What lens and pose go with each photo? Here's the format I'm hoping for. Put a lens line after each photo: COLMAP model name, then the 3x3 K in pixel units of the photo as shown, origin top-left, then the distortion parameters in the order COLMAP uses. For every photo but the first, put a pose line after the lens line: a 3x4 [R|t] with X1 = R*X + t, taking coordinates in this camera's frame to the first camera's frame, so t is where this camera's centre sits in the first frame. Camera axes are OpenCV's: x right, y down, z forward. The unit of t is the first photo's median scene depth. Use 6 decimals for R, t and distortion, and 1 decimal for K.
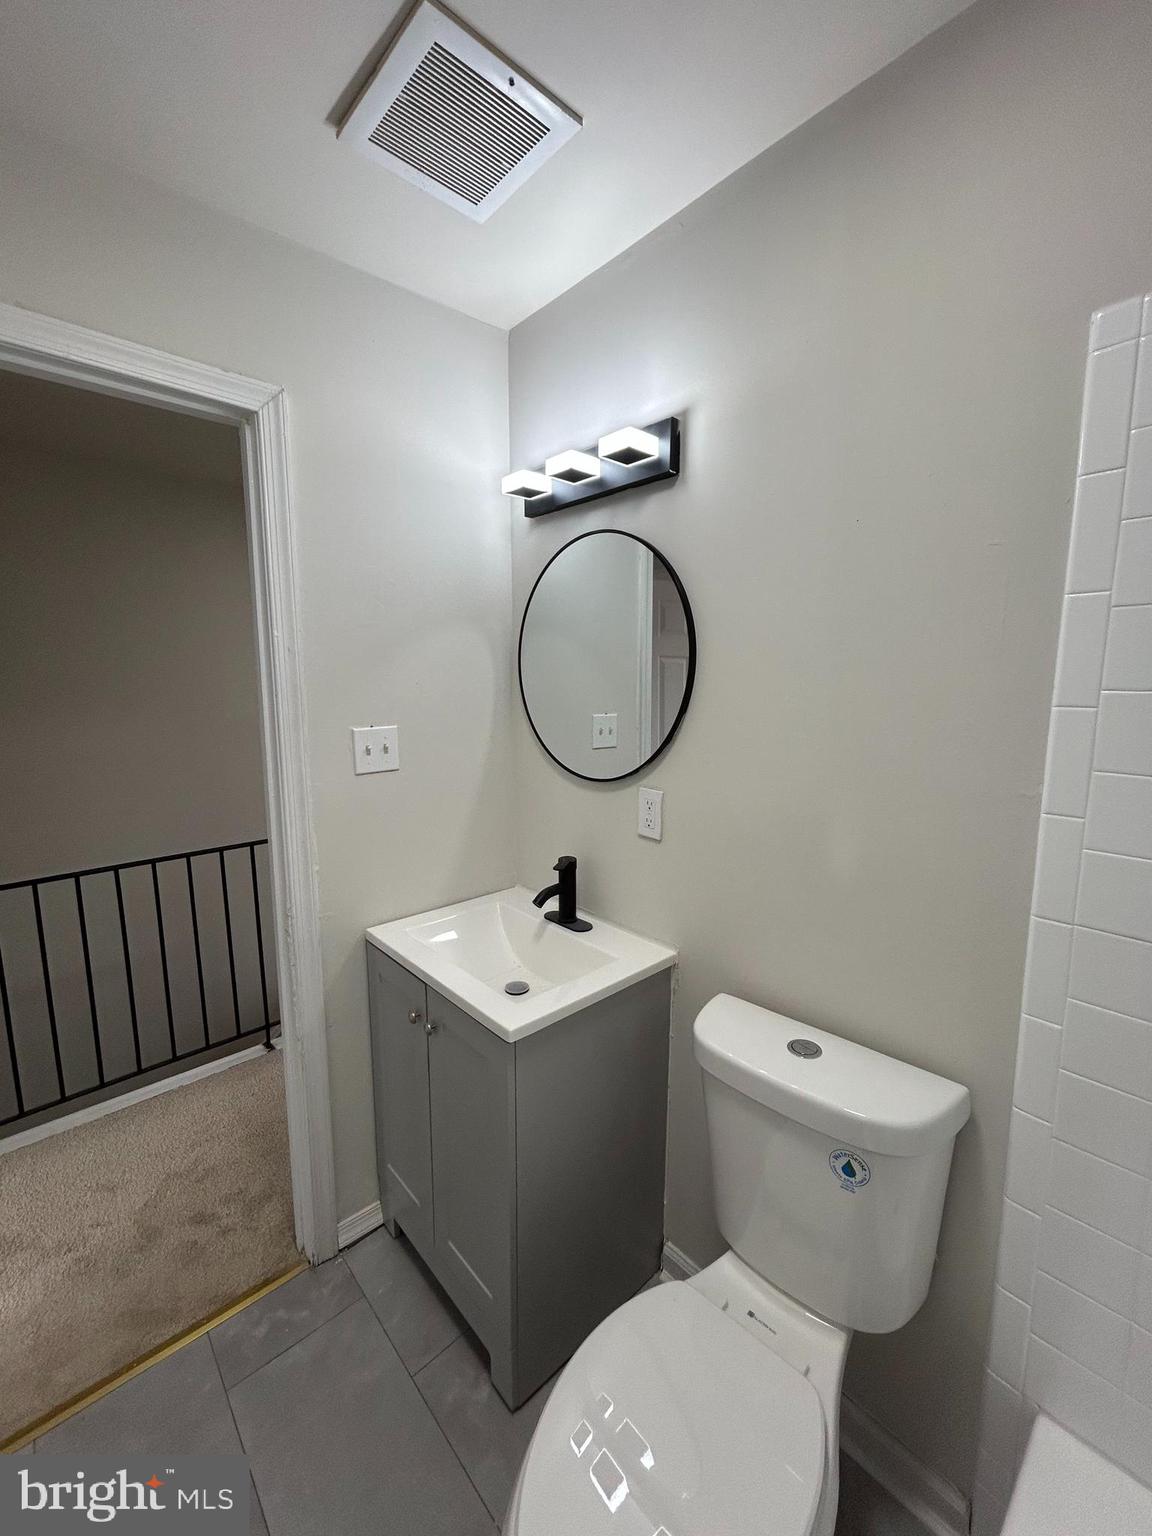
lens RADIAL K [[622.2, 0, 579.2], [0, 622.2, 760.3], [0, 0, 1]] dist [-0.003742, 0.002050]
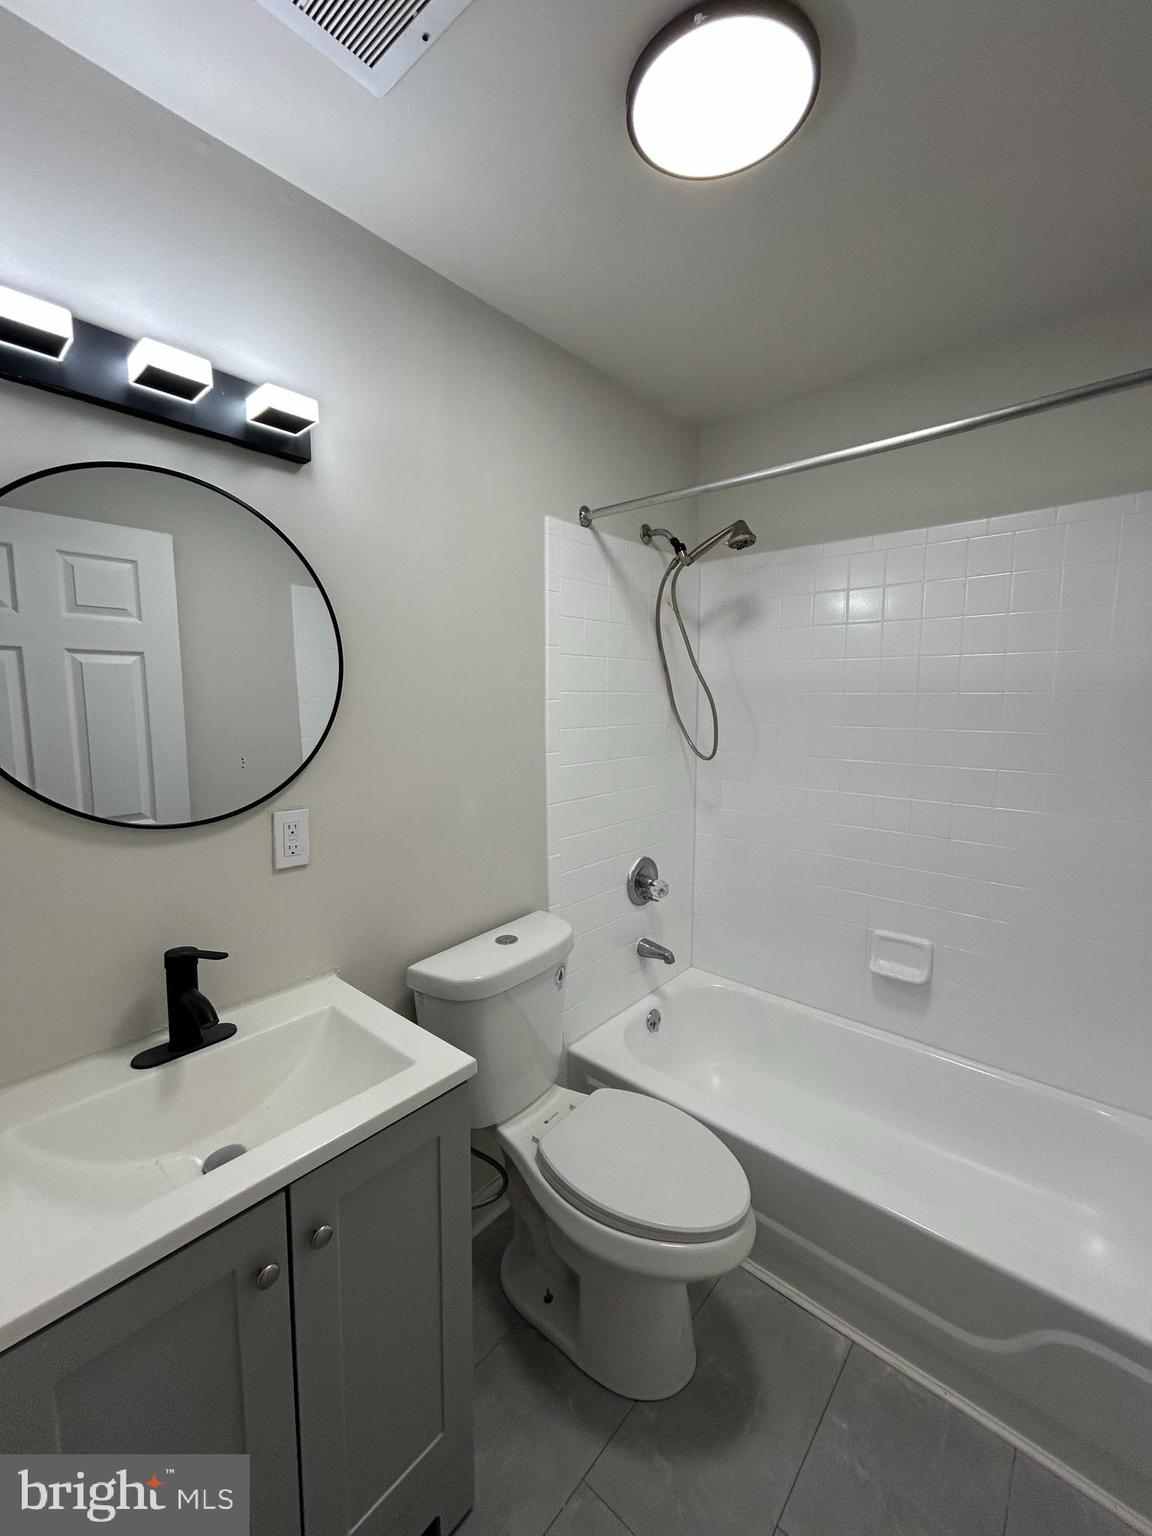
lens RADIAL K [[622.2, 0, 579.2], [0, 622.2, 760.3], [0, 0, 1]] dist [-0.003742, 0.002050]
pose [[-0.114762, -0.100455, 0.988301, -0.811375], [0.131933, 0.984520, 0.115391, -0.071788], [-0.984593, 0.143632, -0.099733, 0.711330]]
